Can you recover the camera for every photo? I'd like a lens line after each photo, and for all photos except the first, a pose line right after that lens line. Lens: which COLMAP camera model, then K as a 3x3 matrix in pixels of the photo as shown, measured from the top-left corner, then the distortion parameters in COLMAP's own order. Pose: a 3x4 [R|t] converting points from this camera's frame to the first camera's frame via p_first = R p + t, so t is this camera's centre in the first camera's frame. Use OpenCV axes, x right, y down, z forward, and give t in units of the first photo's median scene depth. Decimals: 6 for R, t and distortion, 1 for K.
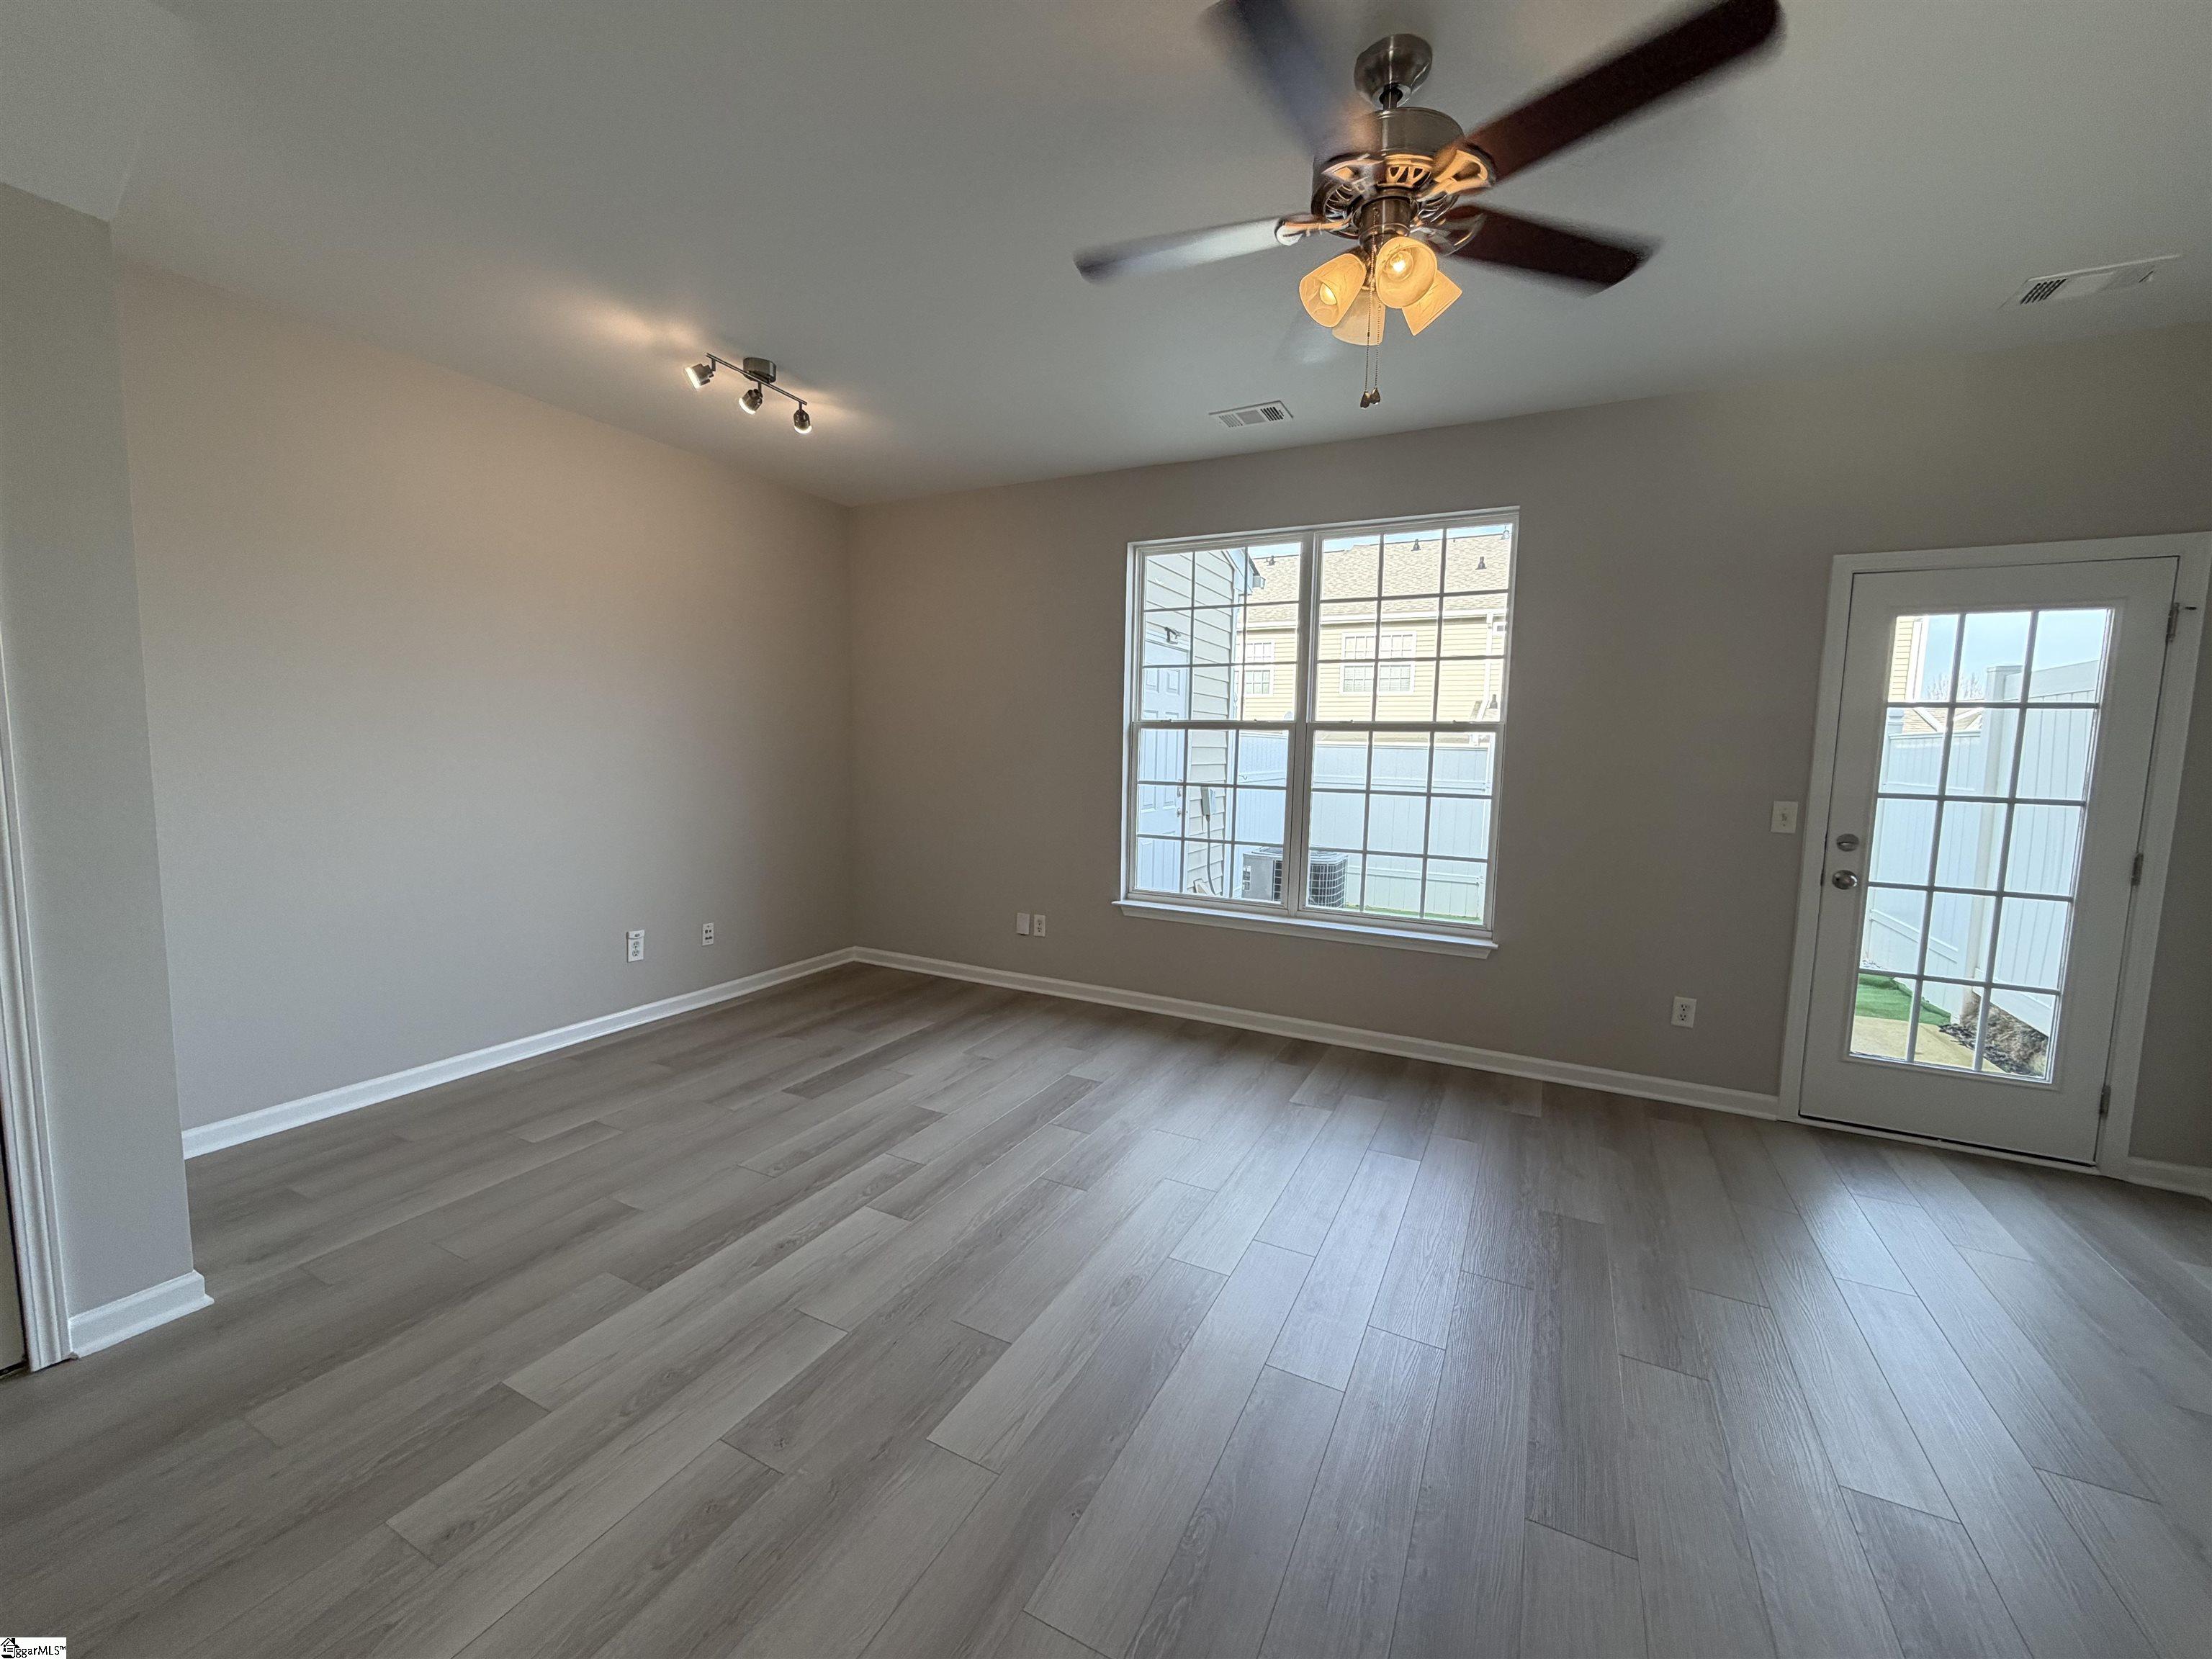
lens RADIAL K [[881.3, 0, 1098.9], [0, 881.3, 829.4], [0, 0, 1]] dist [0.000463, -0.000001]
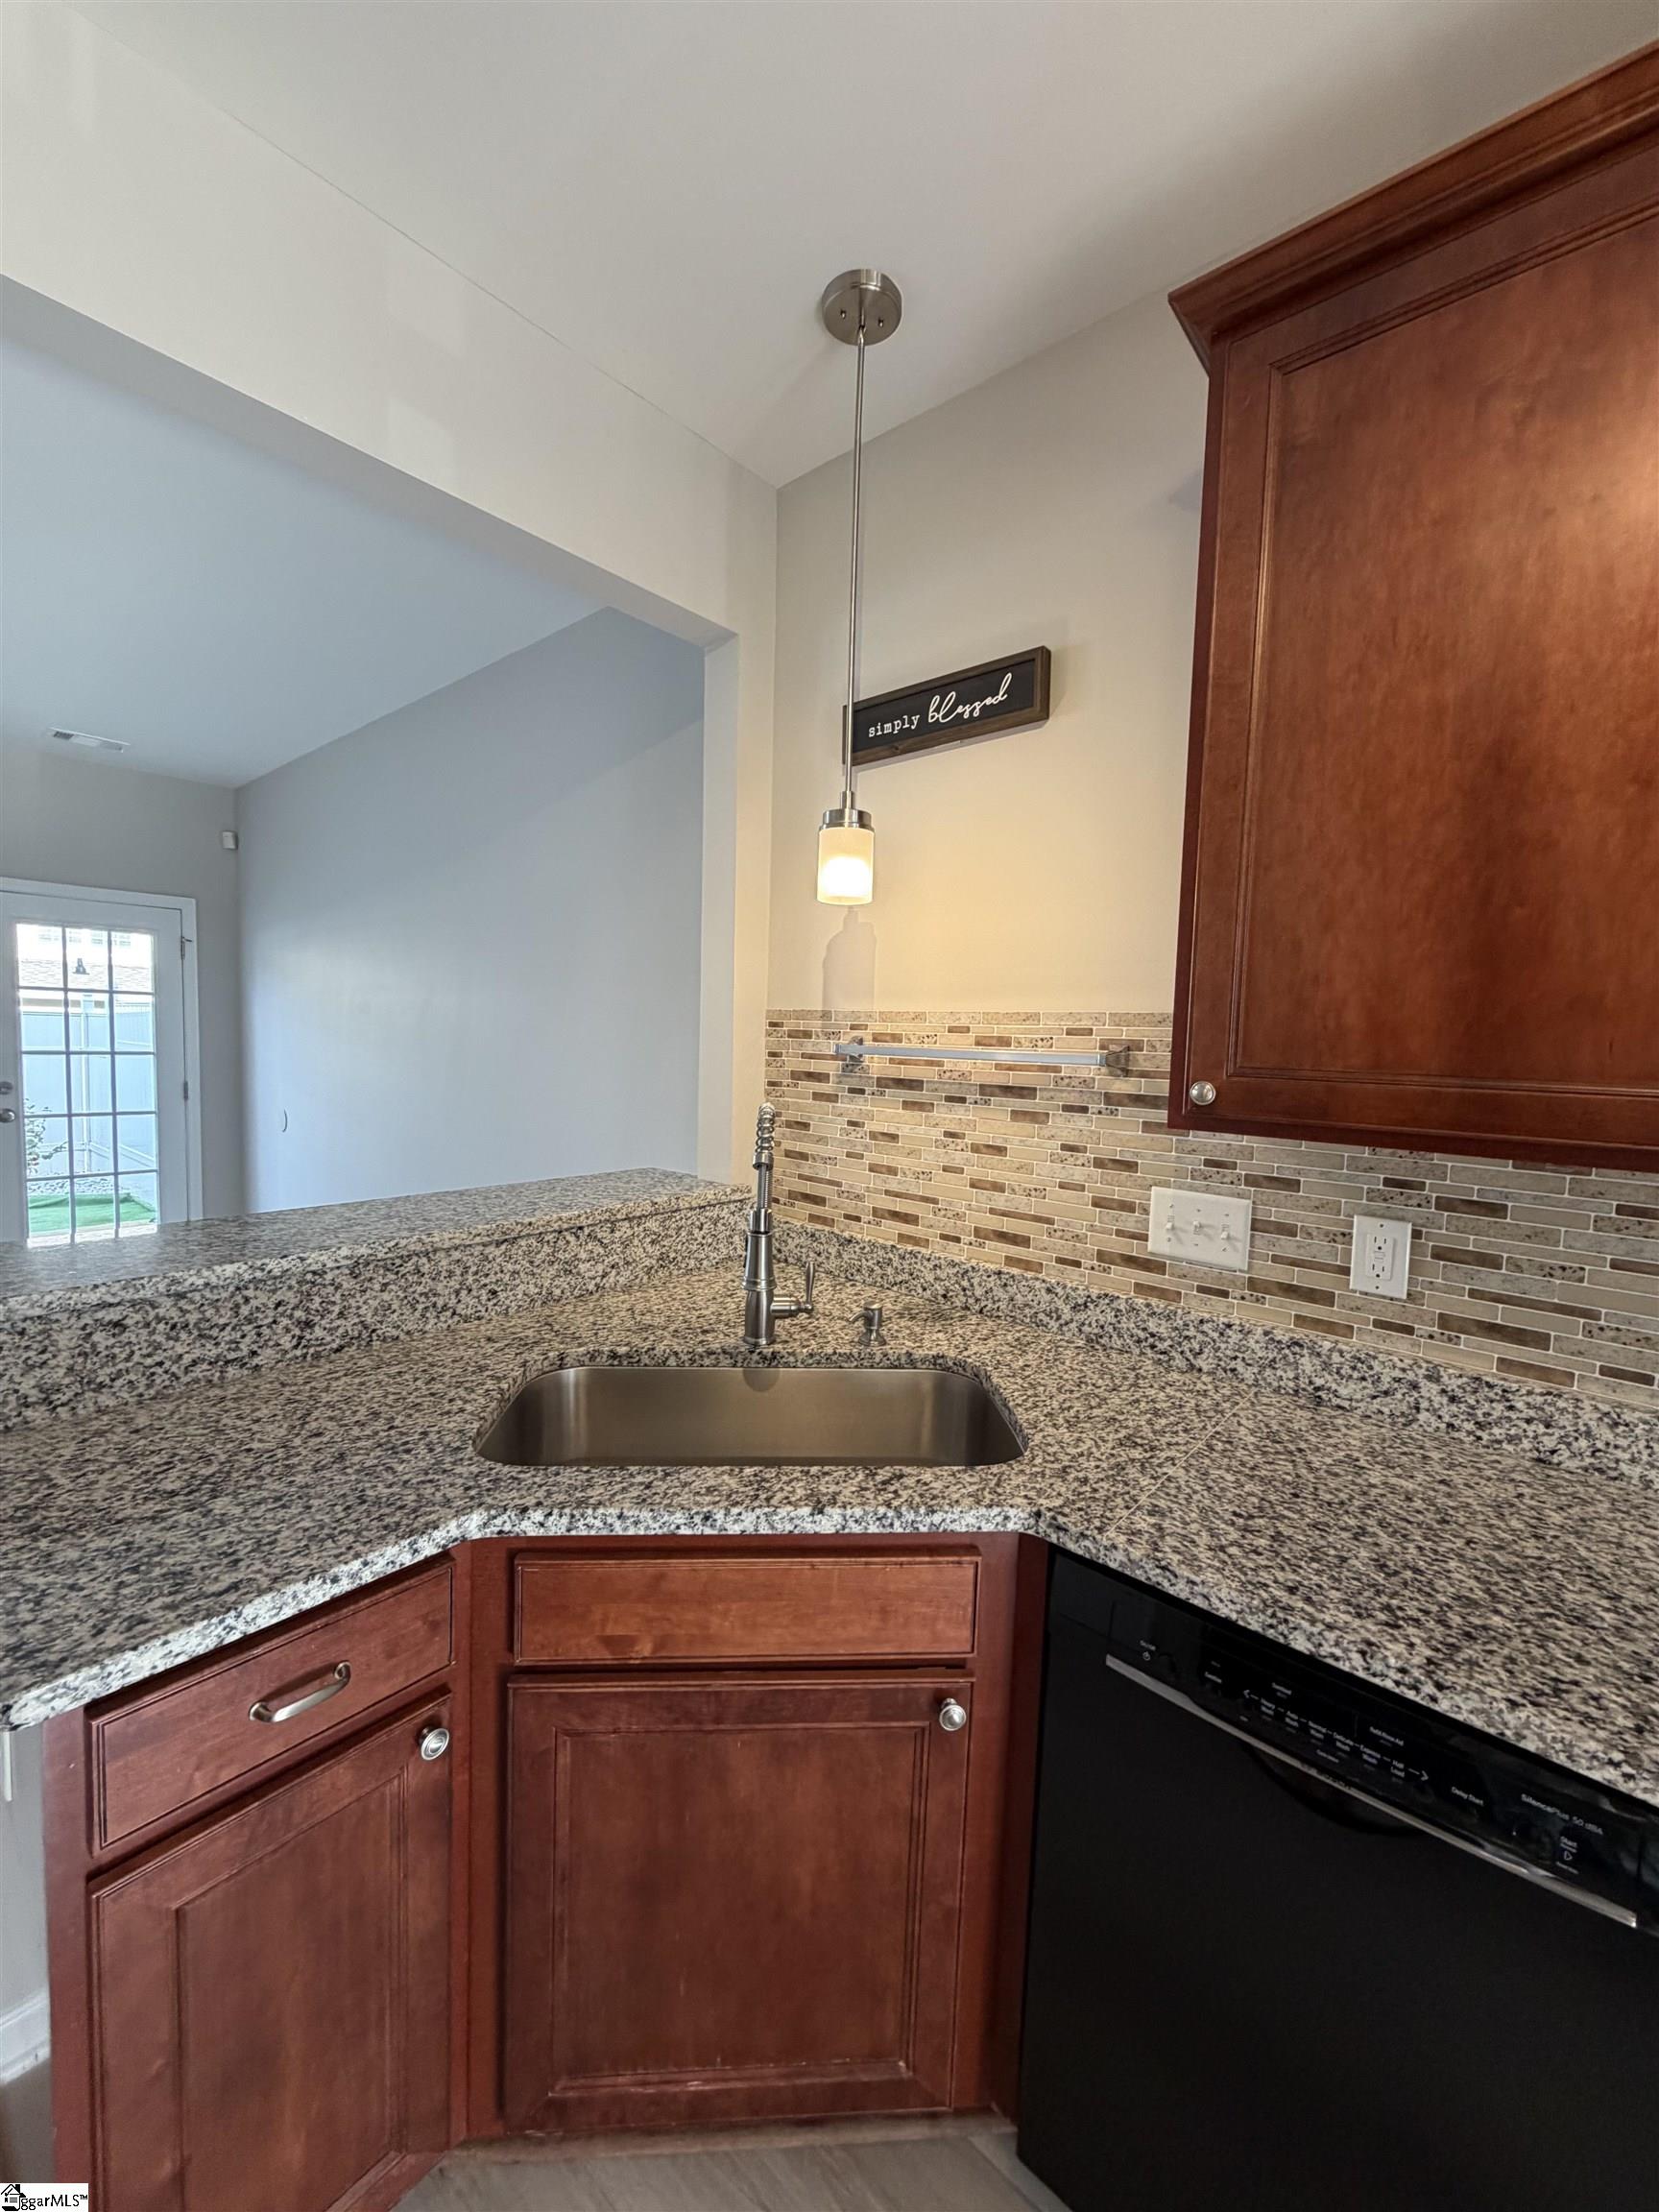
lens RADIAL K [[881.3, 0, 829.2], [0, 881.3, 1098.3], [0, 0, 1]] dist [0.000463, -0.000001]
pose [[0.231352, -0.083742, 0.969259, -0.158341], [0.070657, 0.995104, 0.069110, 0.025230], [-0.970301, 0.052496, 0.236136, -0.508015]]
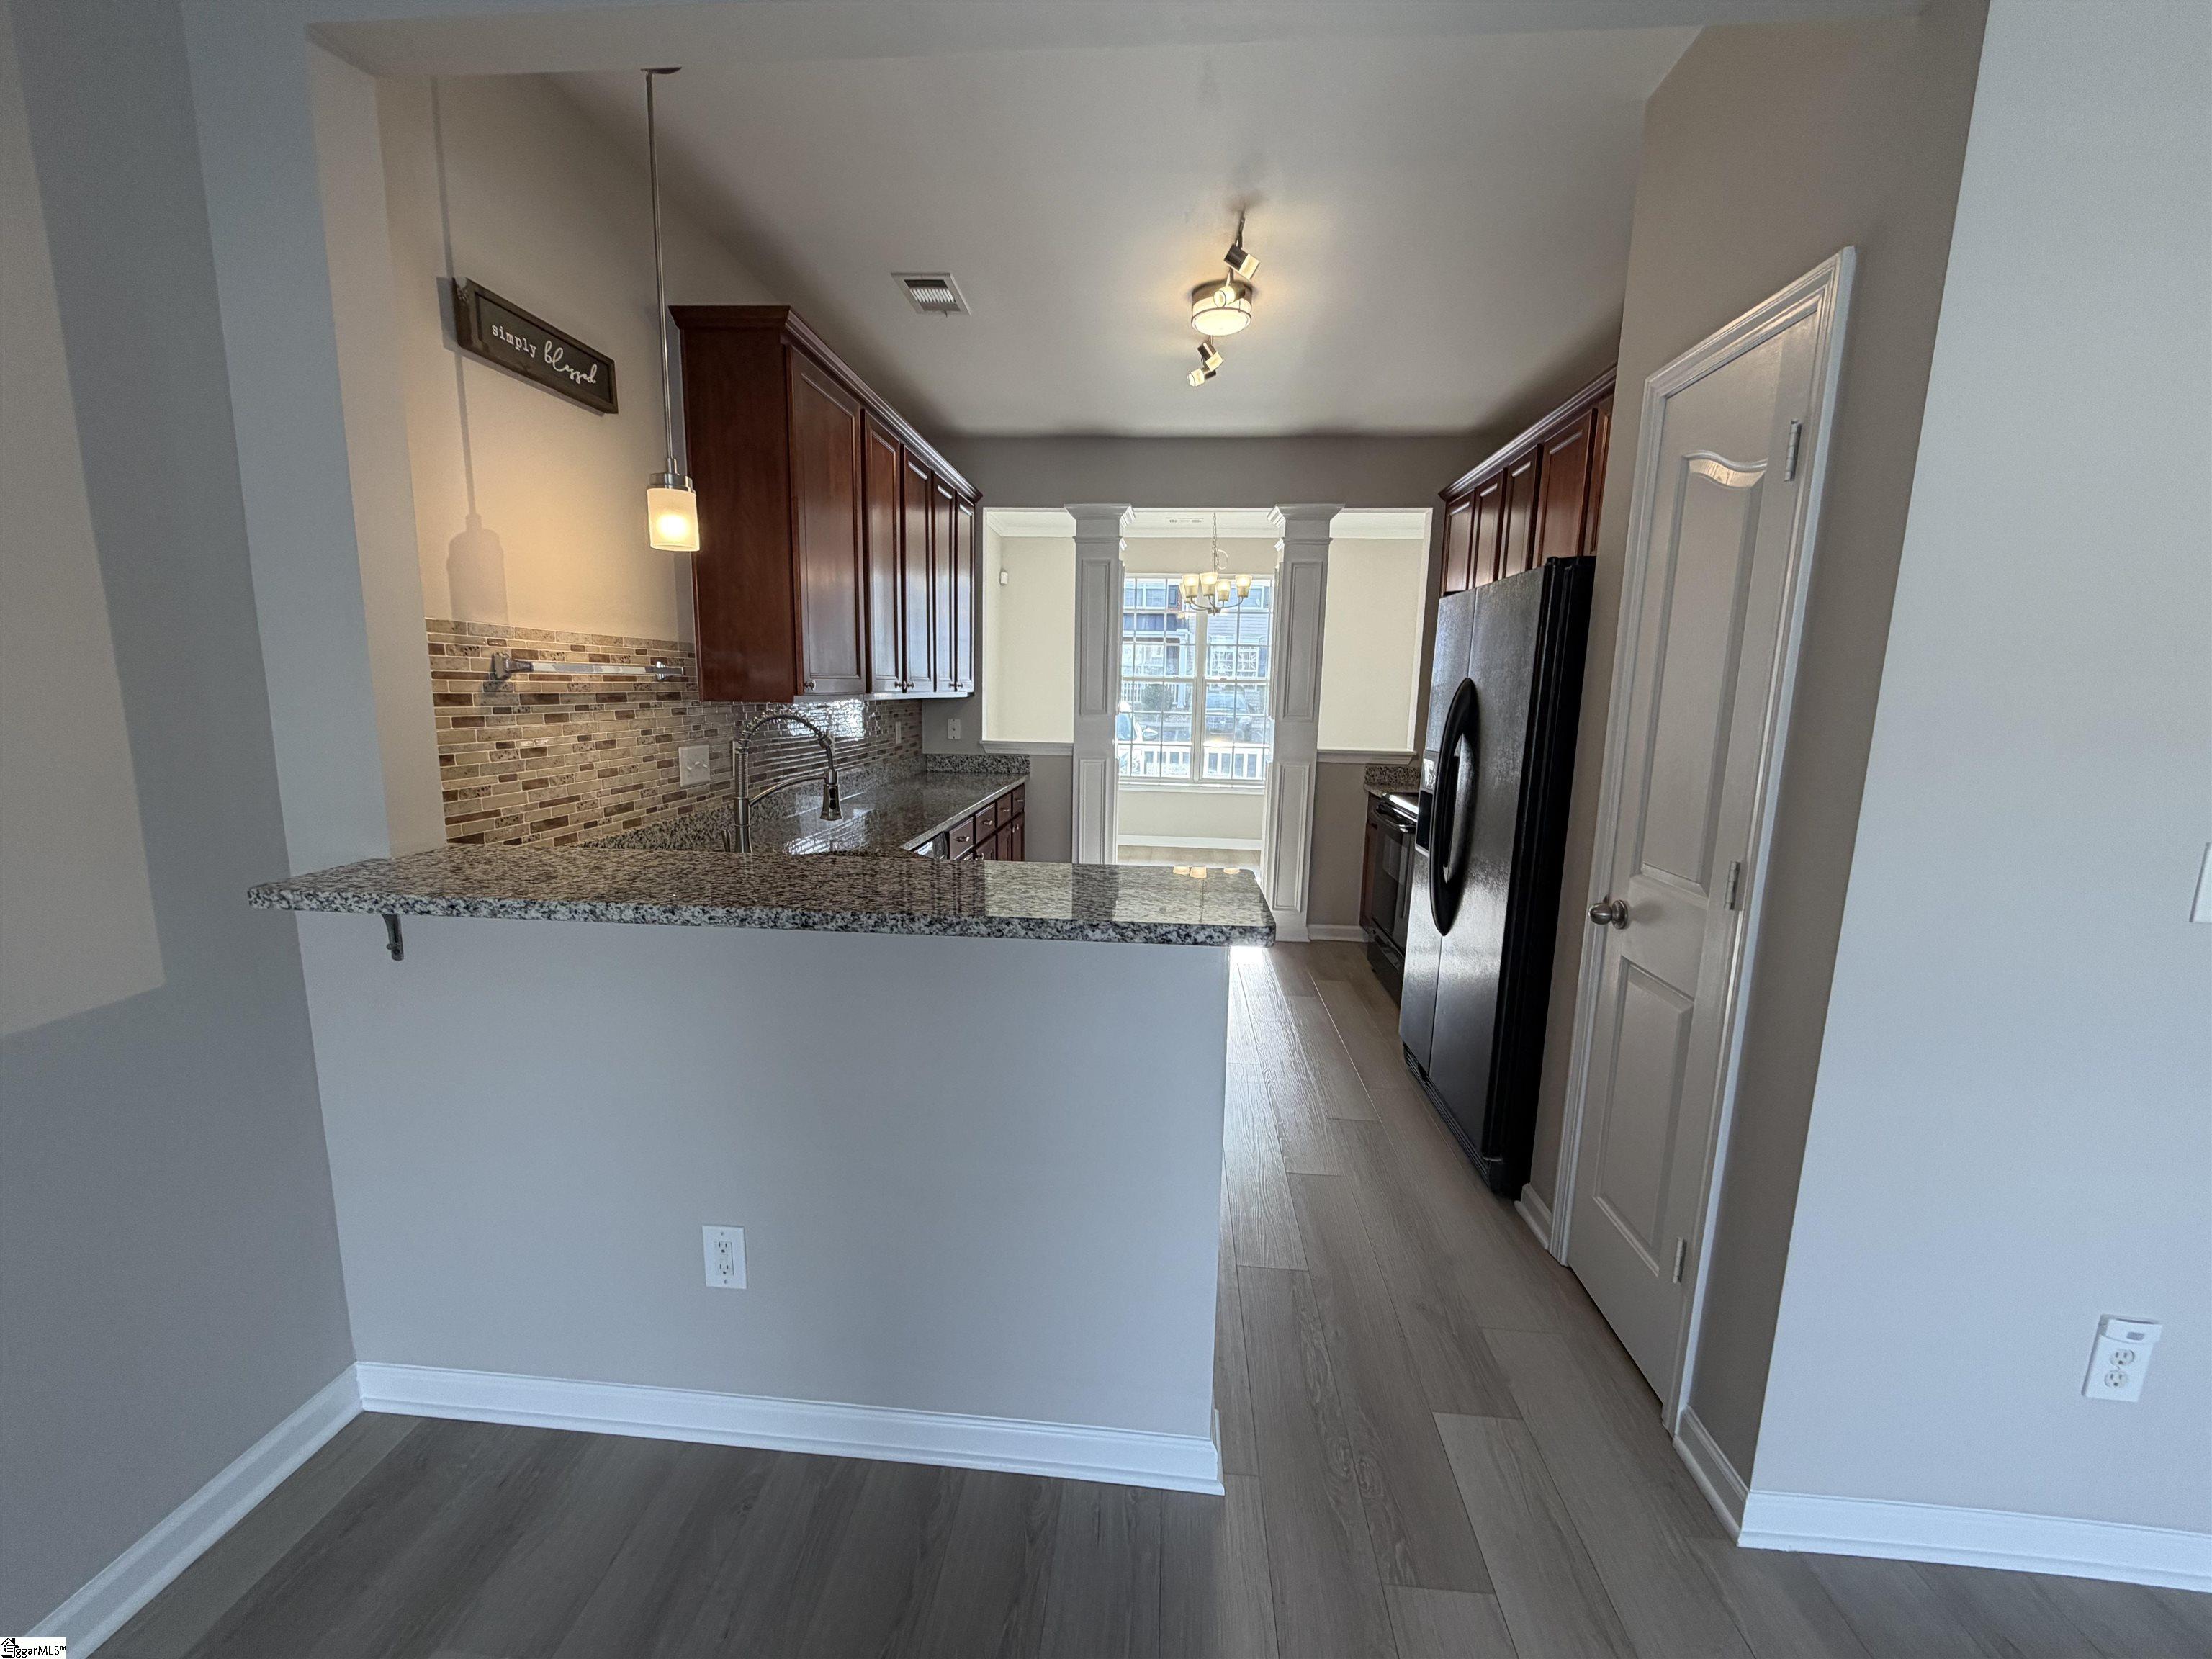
lens RADIAL K [[881.3, 0, 1098.9], [0, 881.3, 829.4], [0, 0, 1]] dist [0.000463, -0.000001]
pose [[-0.922549, 0.023346, -0.385174, 0.275328], [-0.076618, 0.967212, 0.242136, -0.028912], [0.378198, 0.252894, -0.890512, 0.264370]]
